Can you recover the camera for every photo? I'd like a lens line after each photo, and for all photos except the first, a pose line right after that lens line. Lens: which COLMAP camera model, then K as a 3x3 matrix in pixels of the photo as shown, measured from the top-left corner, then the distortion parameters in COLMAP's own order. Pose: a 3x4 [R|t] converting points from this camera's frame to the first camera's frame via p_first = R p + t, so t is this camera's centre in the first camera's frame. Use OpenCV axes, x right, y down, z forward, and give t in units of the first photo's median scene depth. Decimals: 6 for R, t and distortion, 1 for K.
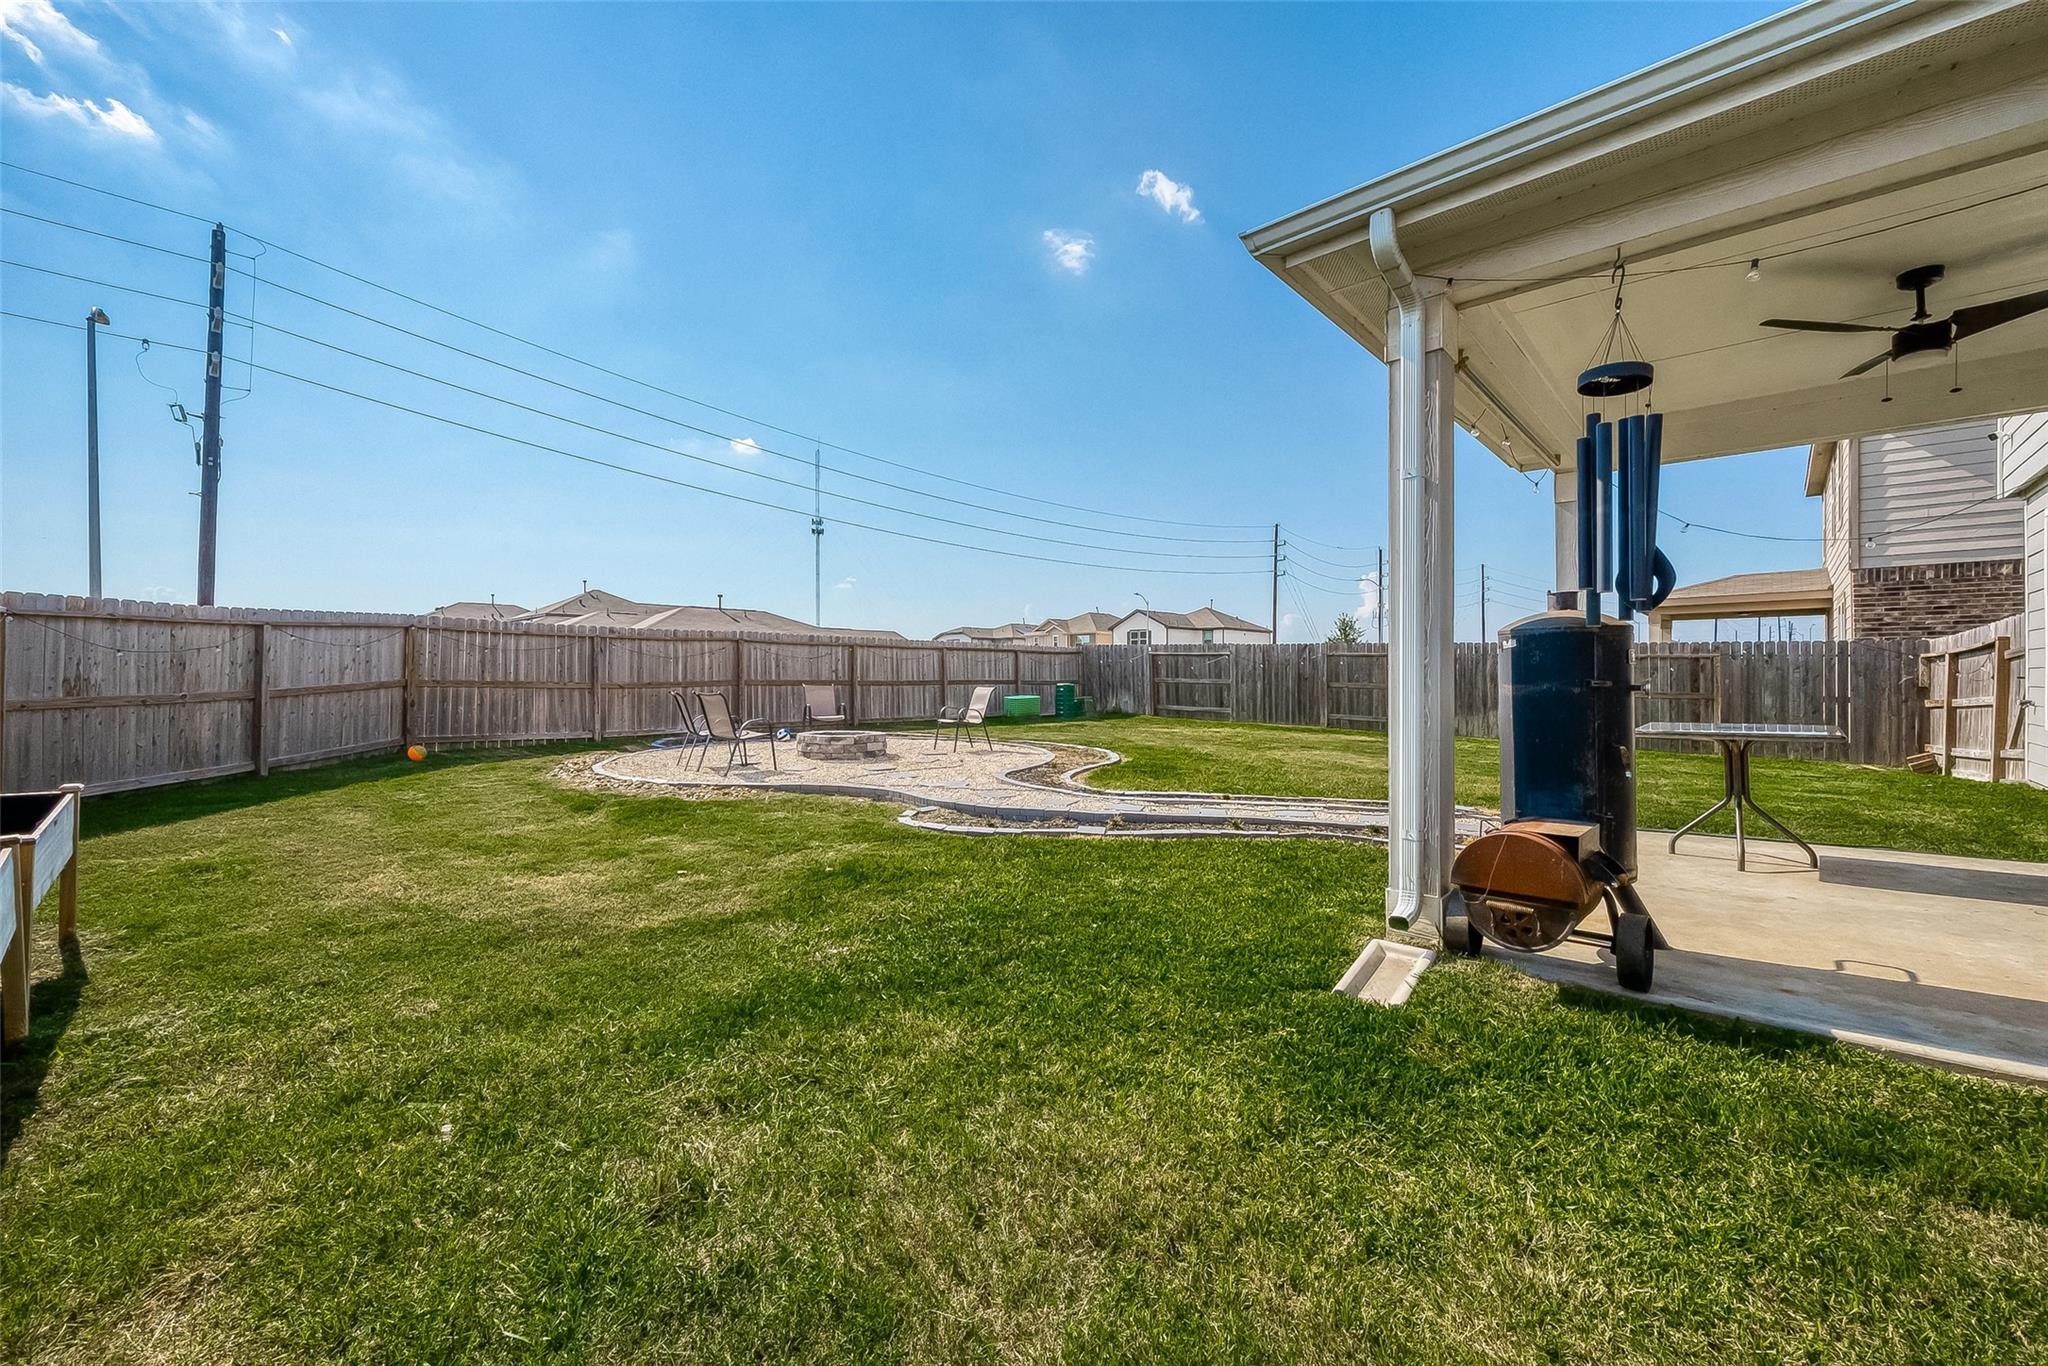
lens RADIAL K [[811.9, 0, 1030.6], [0, 811.9, 676.2], [0, 0, 1]] dist [0.001035, 0.000070]
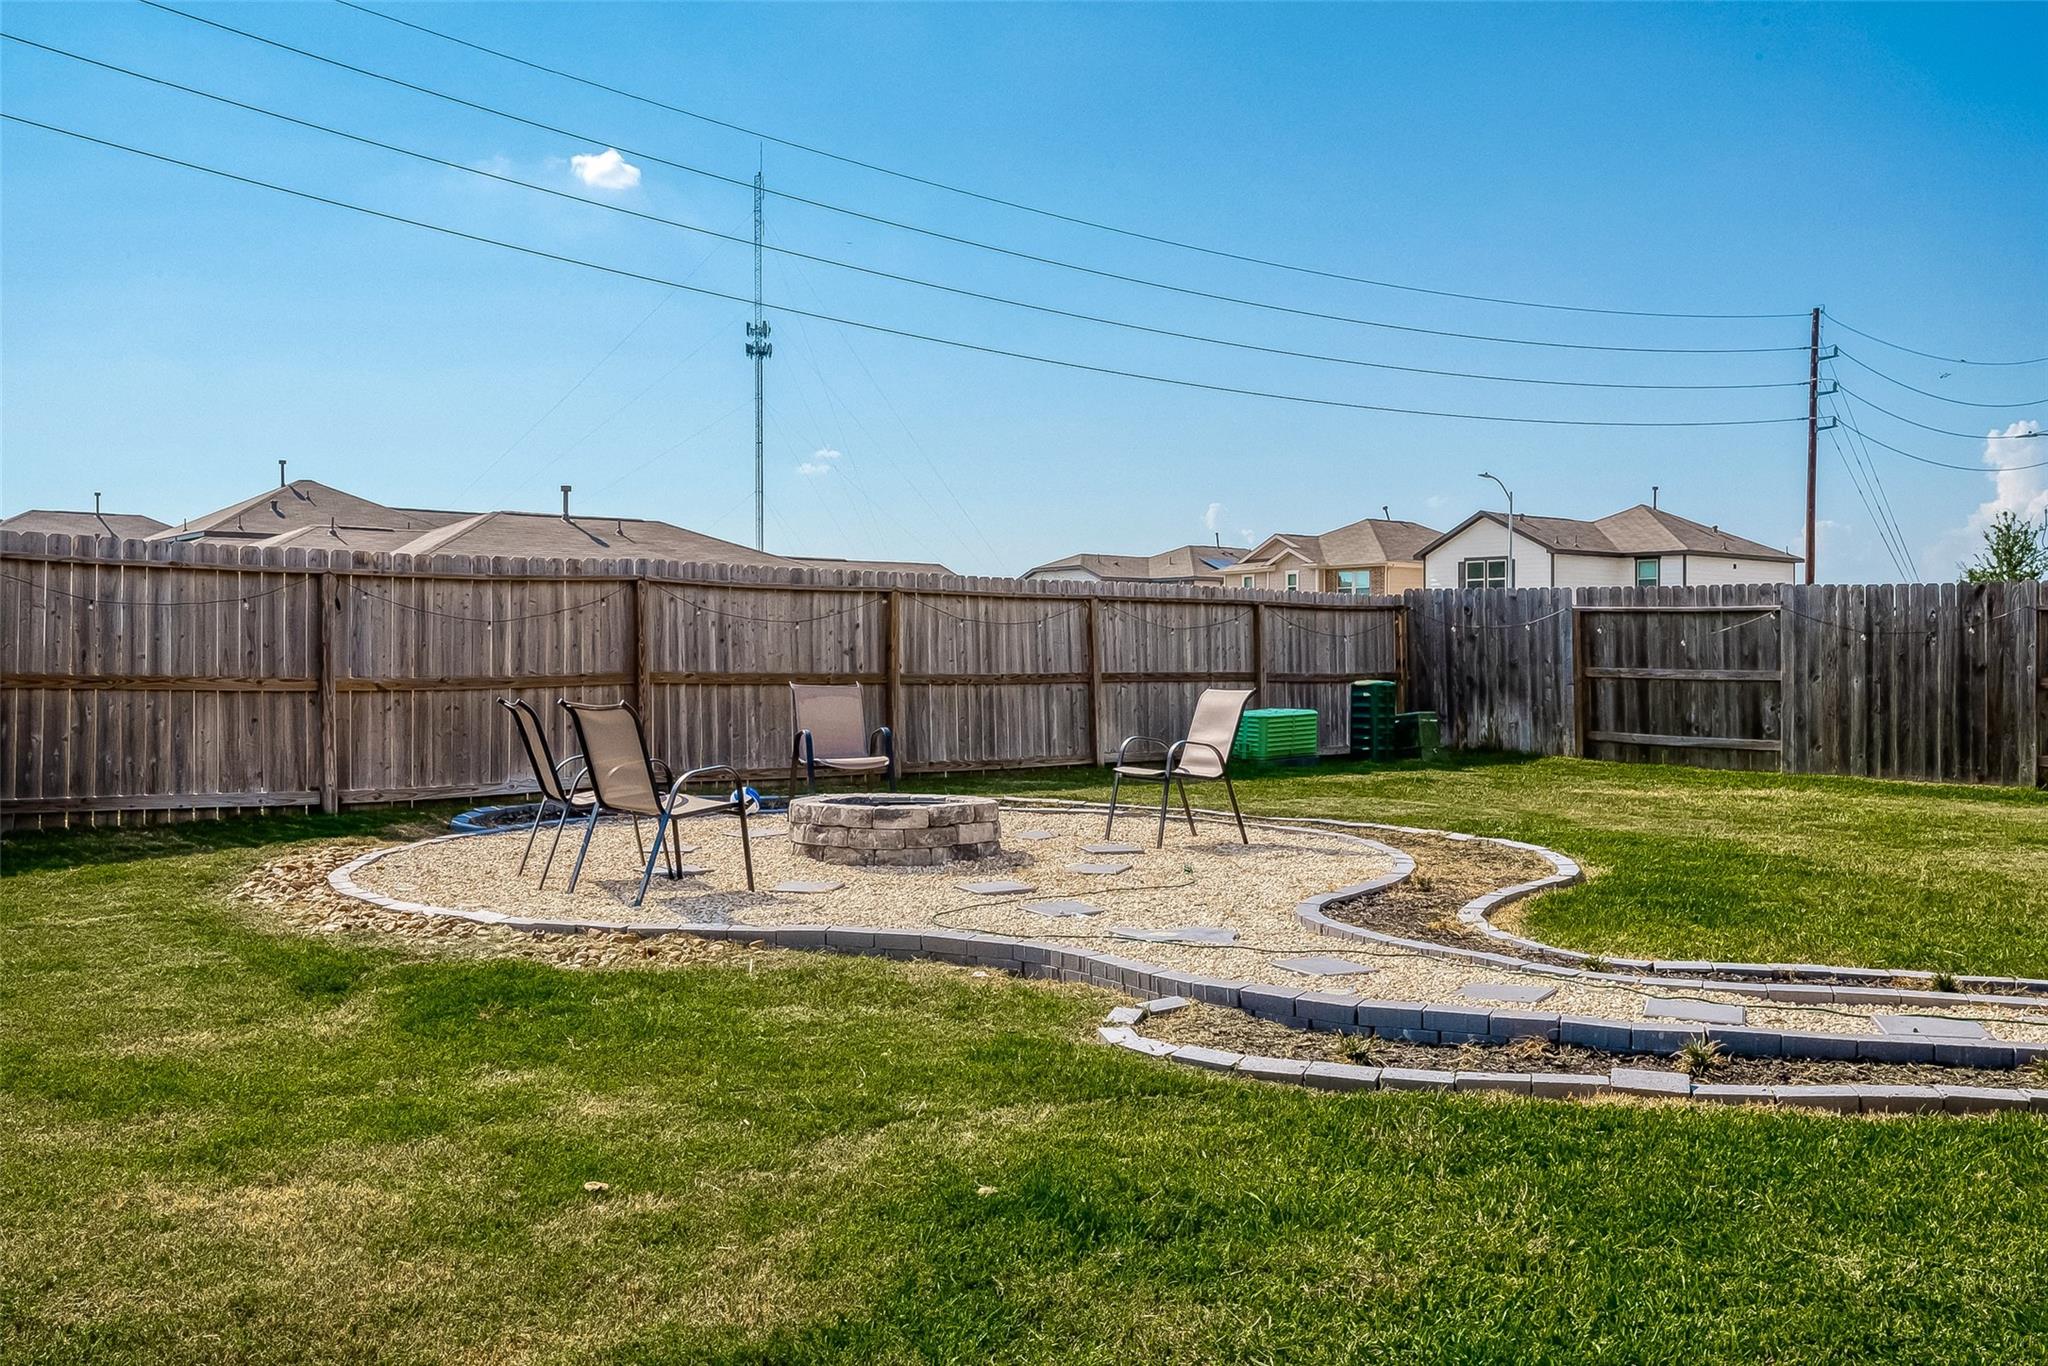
lens RADIAL K [[1758.3, 0, 1021.7], [0, 1758.3, 683.7], [0, 0, 1]] dist [0.000076, -0.000785]
pose [[0.994975, 0.000174, -0.100119, -0.069389], [0.000974, 0.999934, 0.011412, 0.000163], [0.100114, -0.011453, 0.994910, 0.097664]]
